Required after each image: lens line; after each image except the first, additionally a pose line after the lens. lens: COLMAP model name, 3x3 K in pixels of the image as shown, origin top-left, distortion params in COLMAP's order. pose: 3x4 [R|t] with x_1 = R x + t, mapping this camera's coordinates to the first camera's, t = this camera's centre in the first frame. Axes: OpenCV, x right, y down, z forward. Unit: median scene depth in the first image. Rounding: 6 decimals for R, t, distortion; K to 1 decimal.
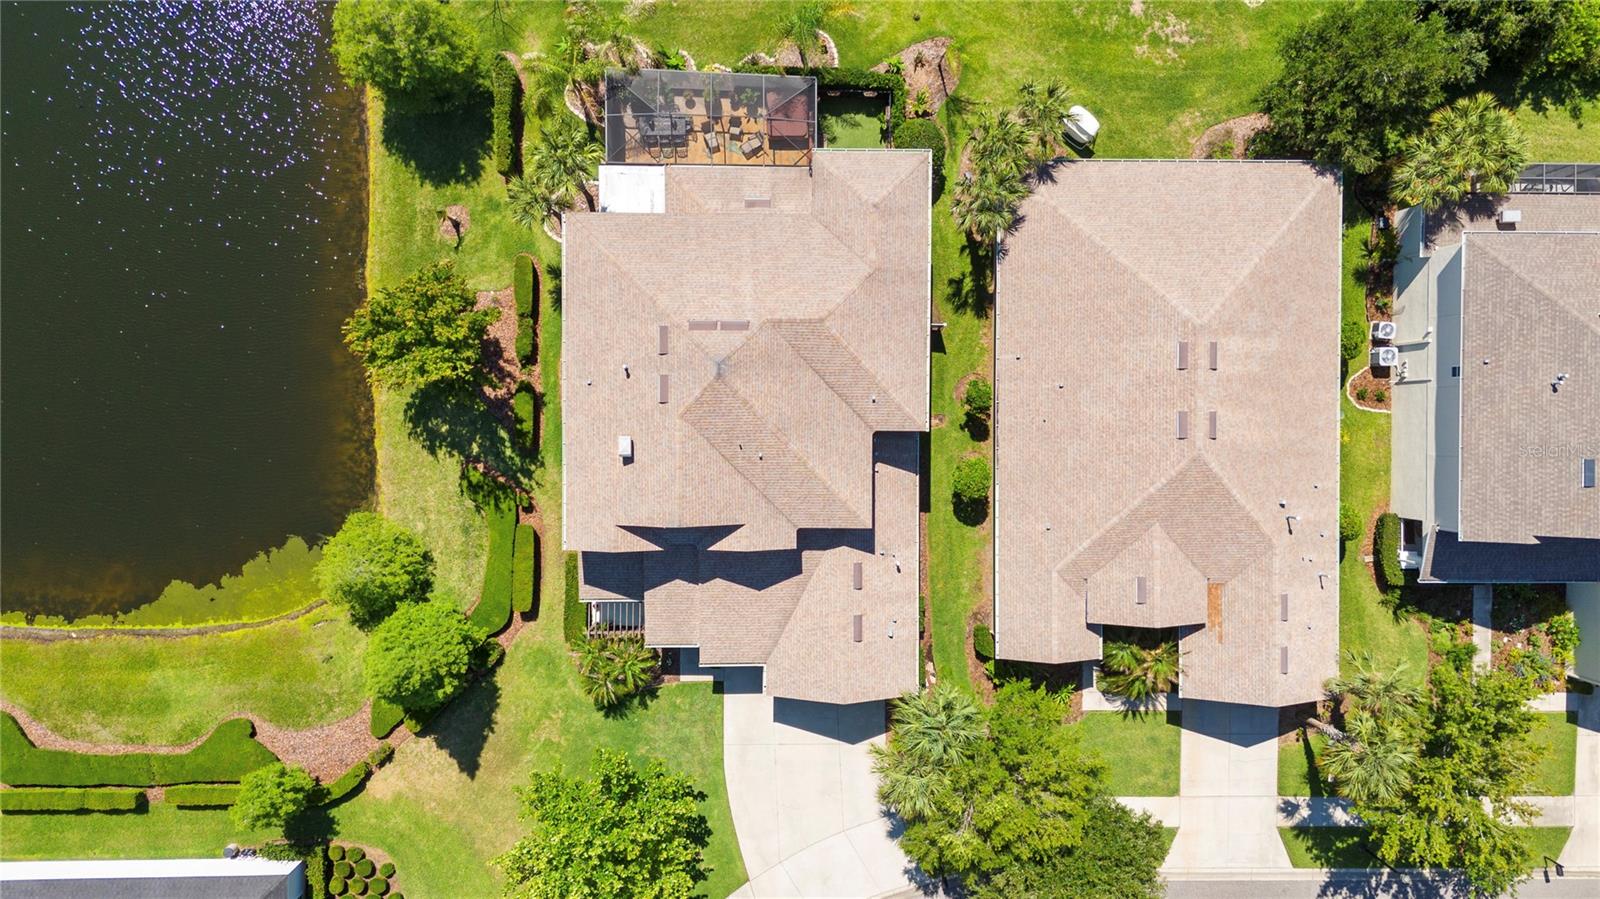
lens RADIAL K [[1168.0, 0, 796.7], [0, 1168.0, 444.5], [0, 0, 1]] dist [0.080290, -0.082865]
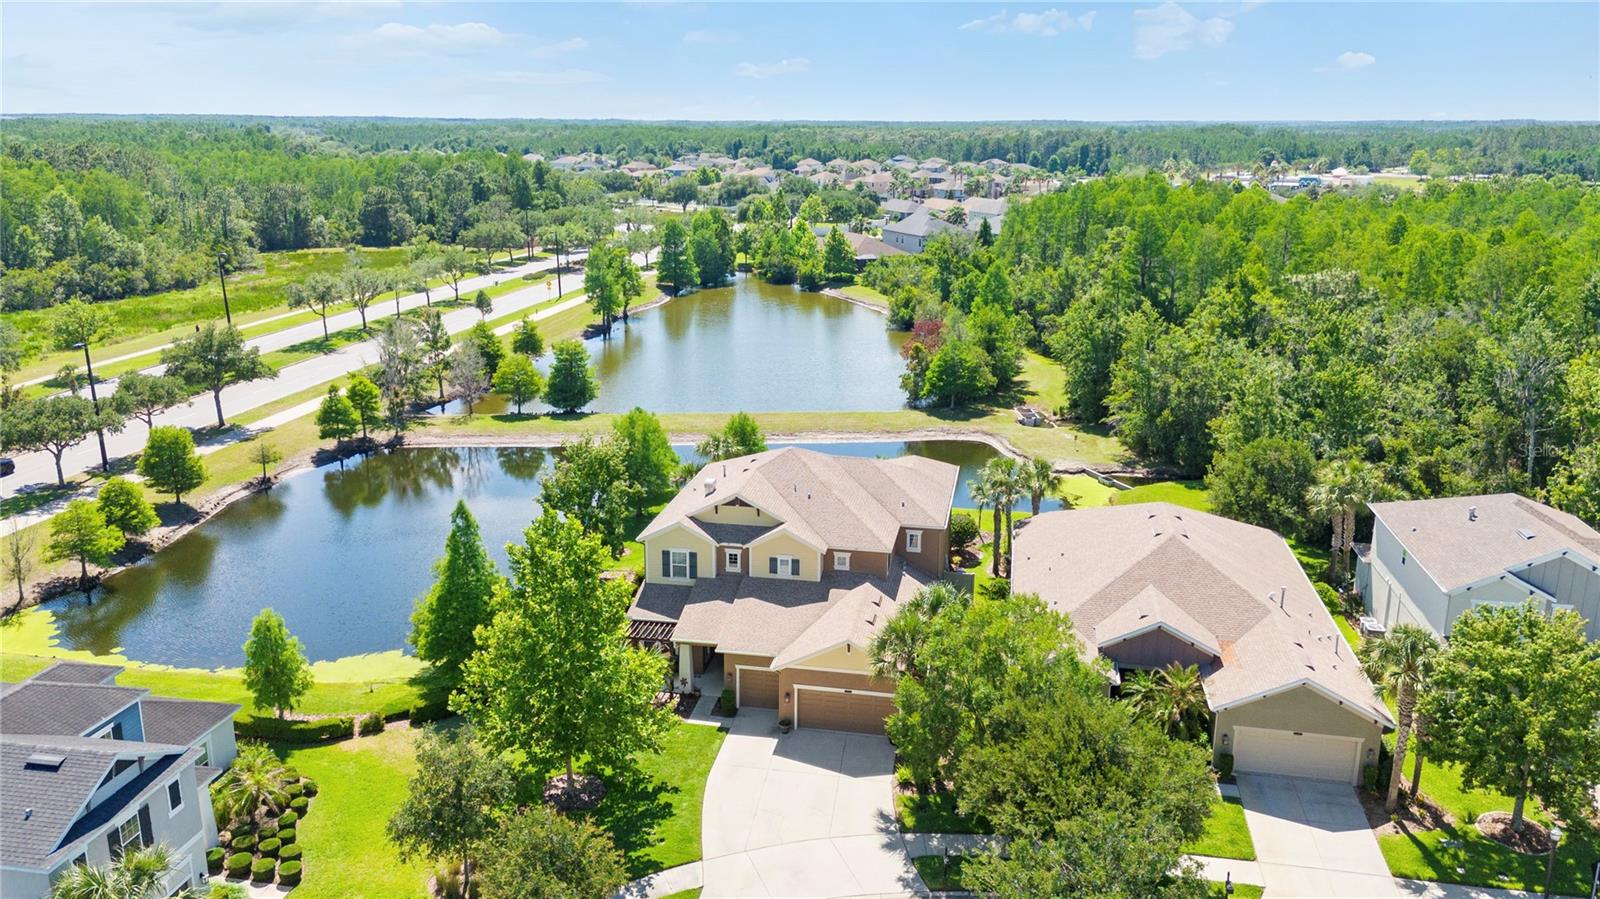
lens RADIAL K [[1168.0, 0, 796.7], [0, 1168.0, 444.5], [0, 0, 1]] dist [0.080290, -0.082865]
pose [[0.982480, 0.014832, -0.185779, 0.169516], [-0.183975, 0.236475, -0.954061, 1.073205], [0.029782, 0.971524, 0.235061, 0.551502]]
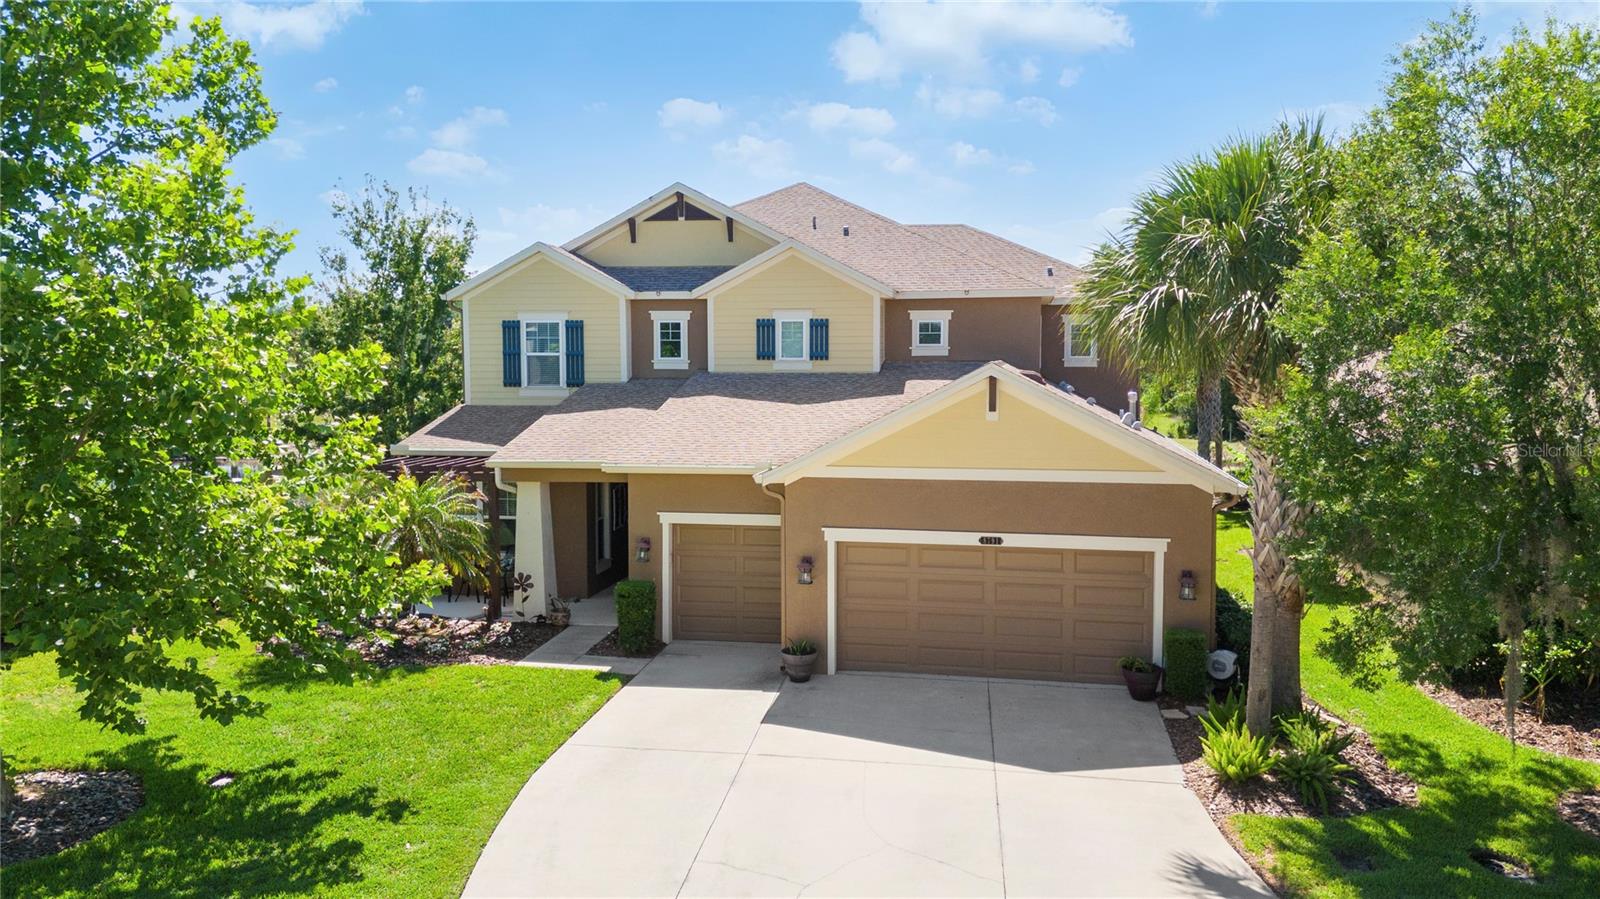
lens RADIAL K [[1168.0, 0, 796.7], [0, 1168.0, 444.5], [0, 0, 1]] dist [0.080290, -0.082865]
pose [[0.982598, -0.030221, -0.183269, 0.042764], [-0.181964, 0.041442, -0.982432, 0.516287], [0.037285, 0.998684, 0.035222, 0.936097]]
